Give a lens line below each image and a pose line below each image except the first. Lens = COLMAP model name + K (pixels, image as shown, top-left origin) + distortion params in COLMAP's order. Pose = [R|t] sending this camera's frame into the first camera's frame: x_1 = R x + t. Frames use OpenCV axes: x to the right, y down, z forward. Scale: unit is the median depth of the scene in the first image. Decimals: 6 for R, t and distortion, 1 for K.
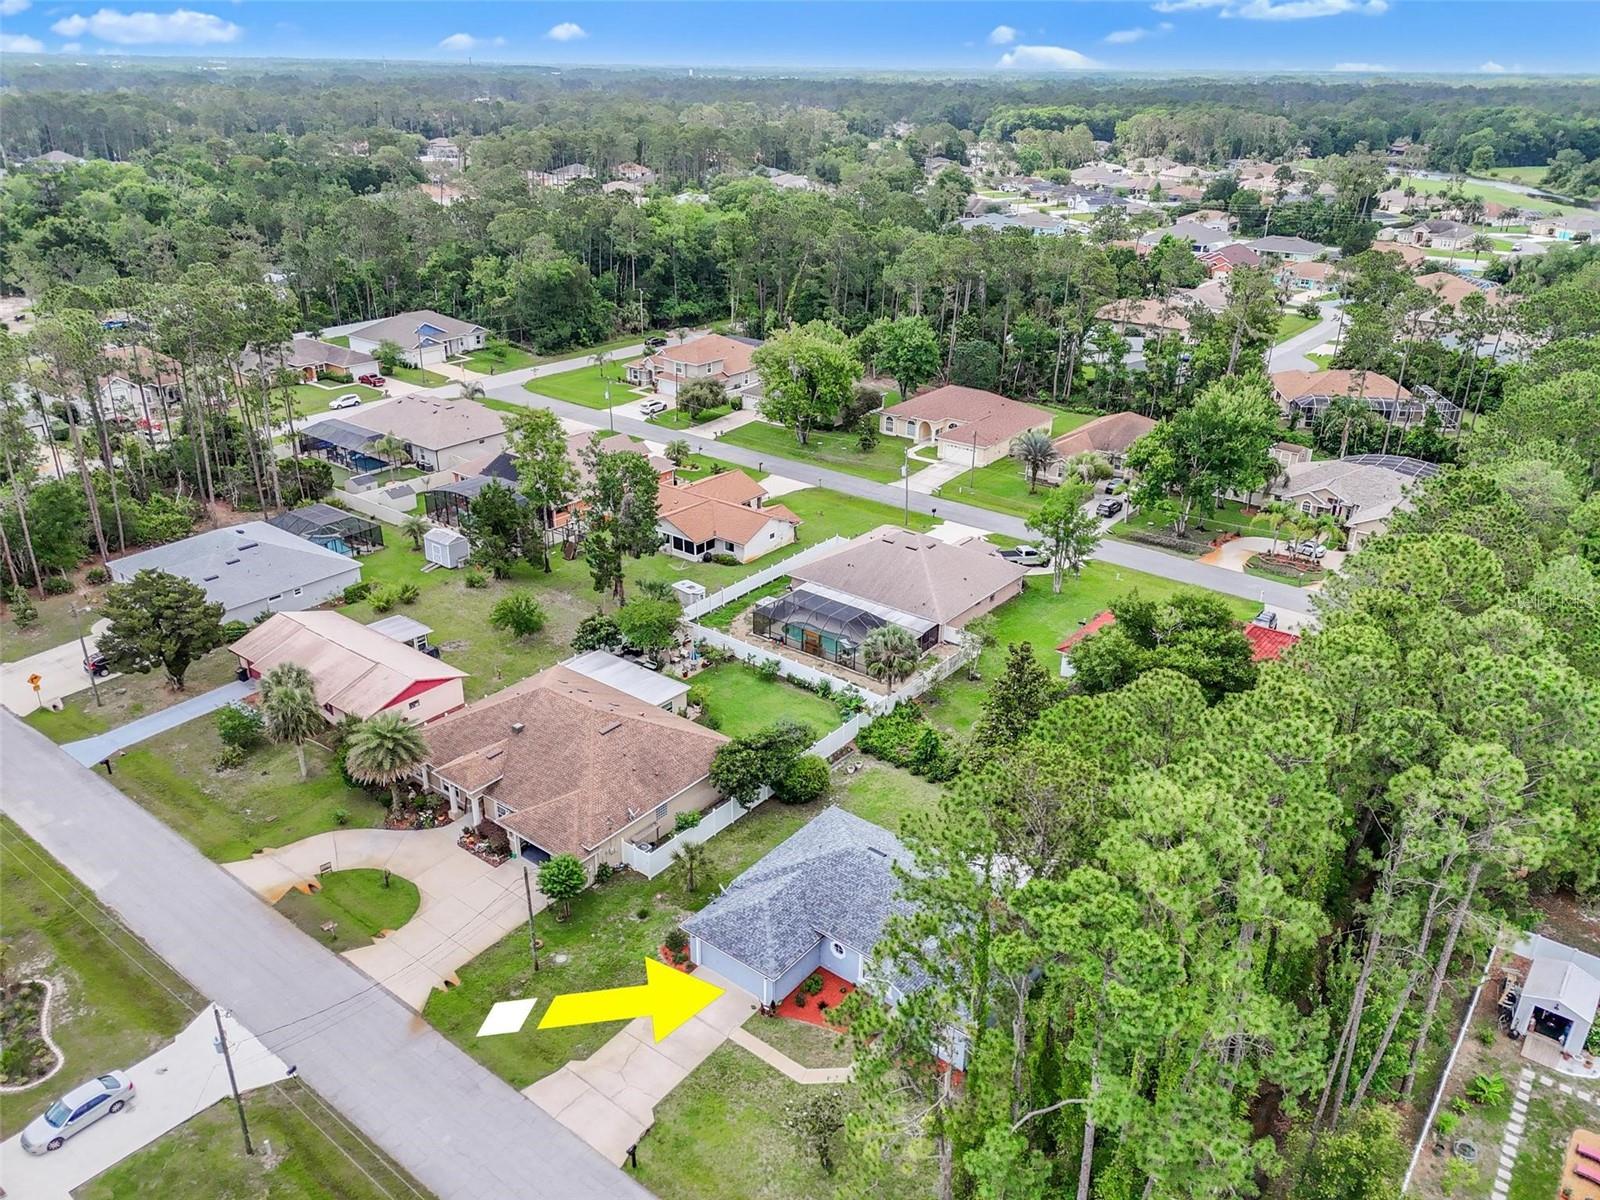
lens RADIAL K [[1168.5, 0, 801.3], [0, 1168.5, 602.8], [0, 0, 1]] dist [0.084904, -0.086585]
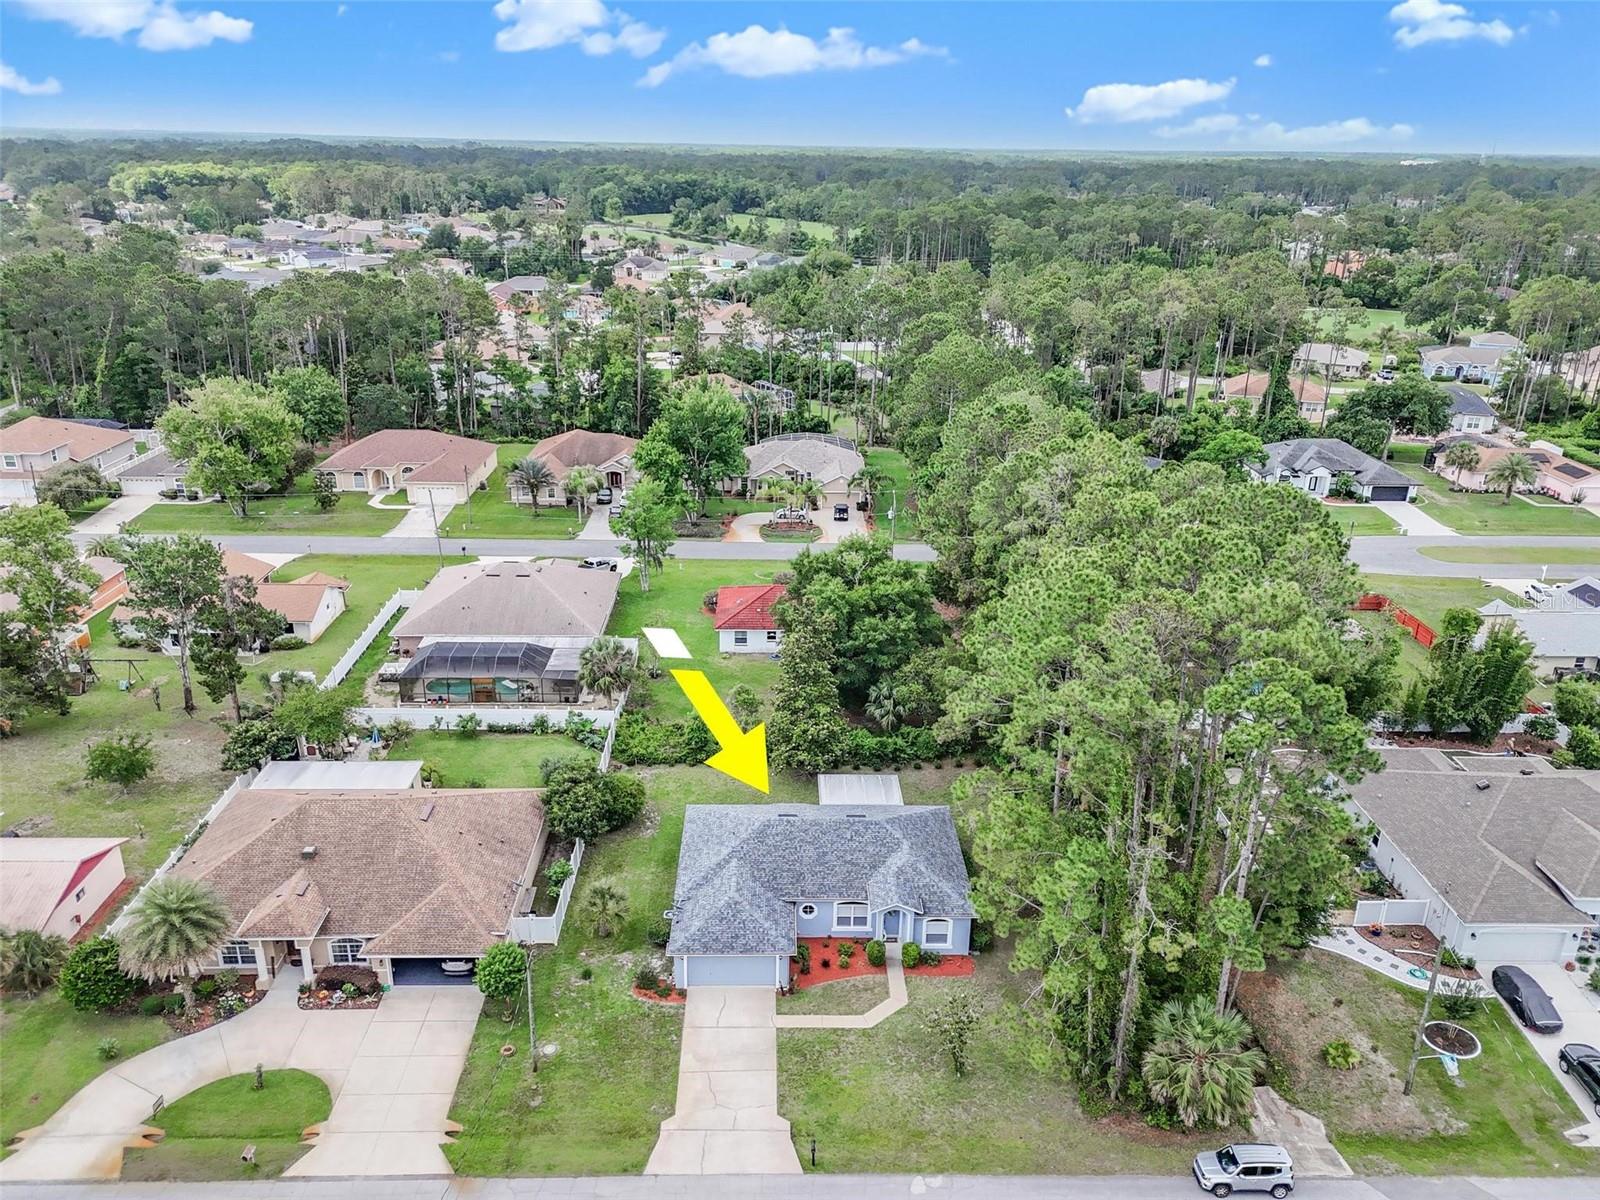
lens RADIAL K [[1168.5, 0, 801.3], [0, 1168.5, 602.8], [0, 0, 1]] dist [0.084904, -0.086585]
pose [[0.774561, -0.229981, 0.589207, -0.329887], [0.256710, 0.965683, 0.039462, -0.004598], [-0.578062, 0.120689, 0.807018, 0.091218]]
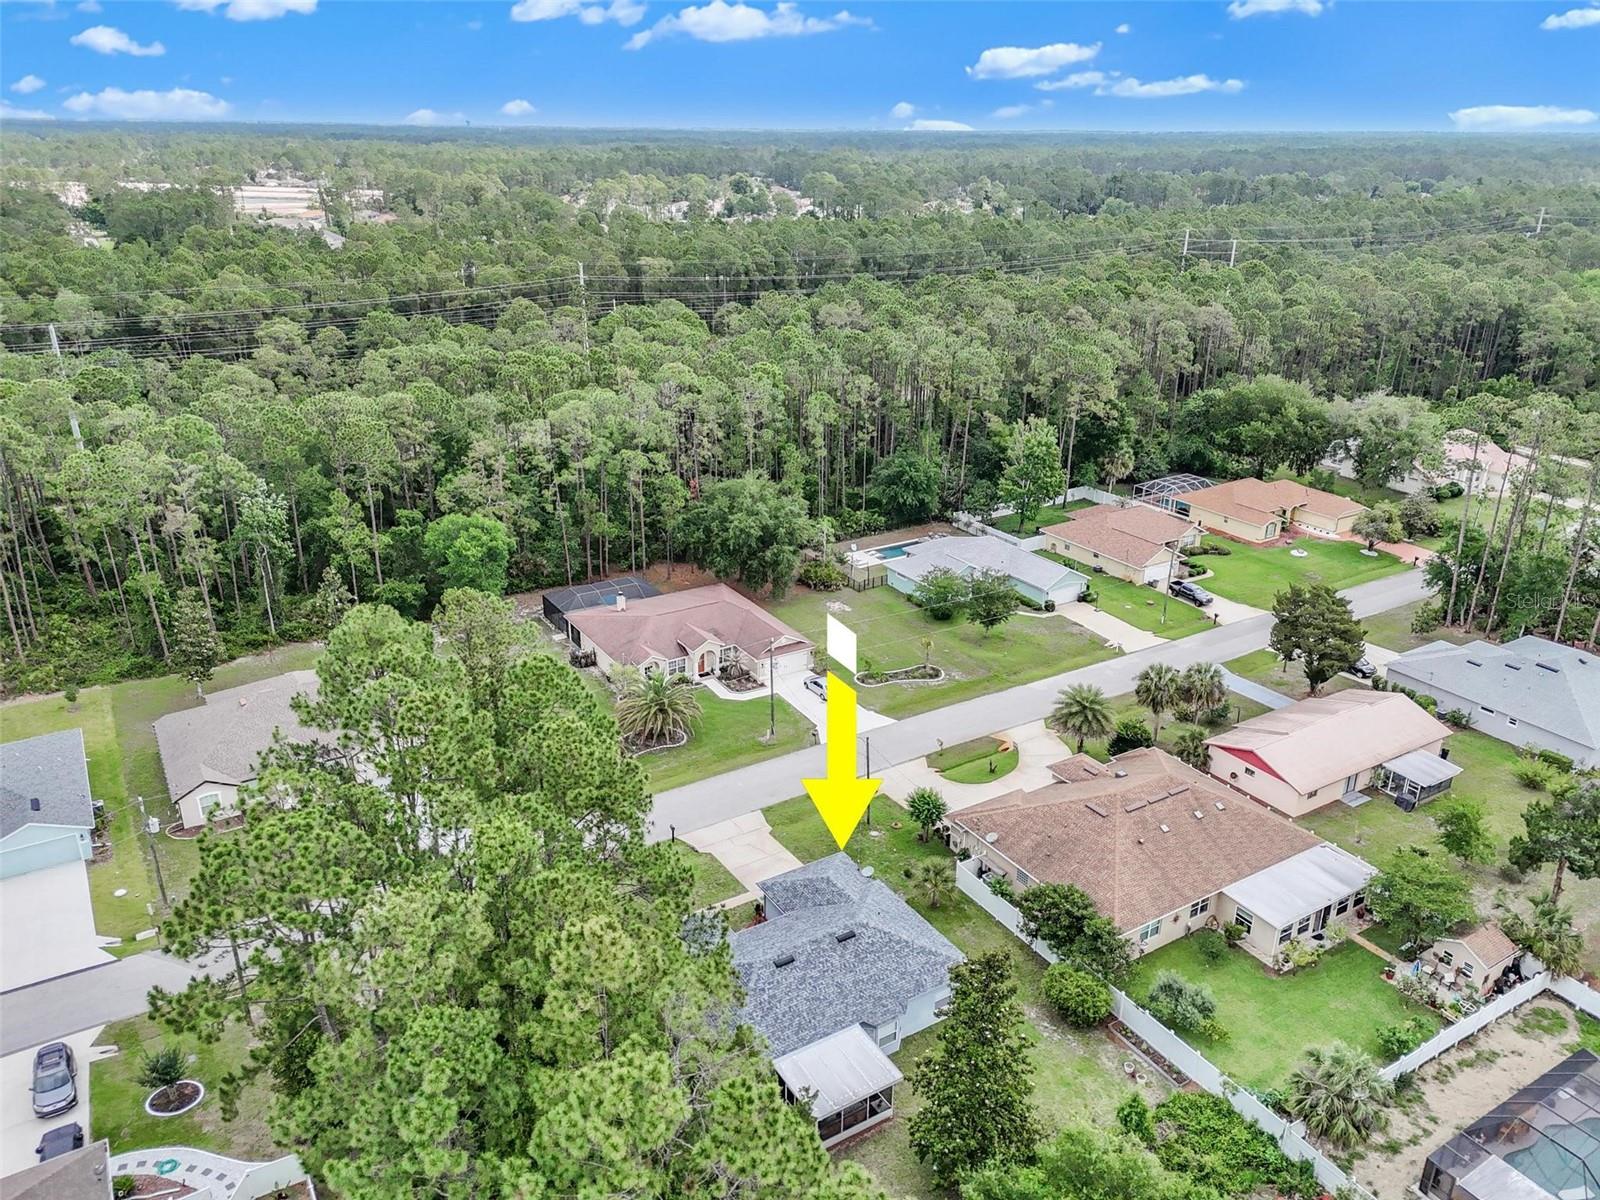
lens RADIAL K [[1168.5, 0, 801.3], [0, 1168.5, 602.8], [0, 0, 1]] dist [0.084904, -0.086585]
pose [[-0.342471, 0.325201, -0.881452, 0.567592], [-0.395713, 0.800985, 0.449260, -0.286164], [0.852130, 0.502660, -0.145628, 0.651004]]
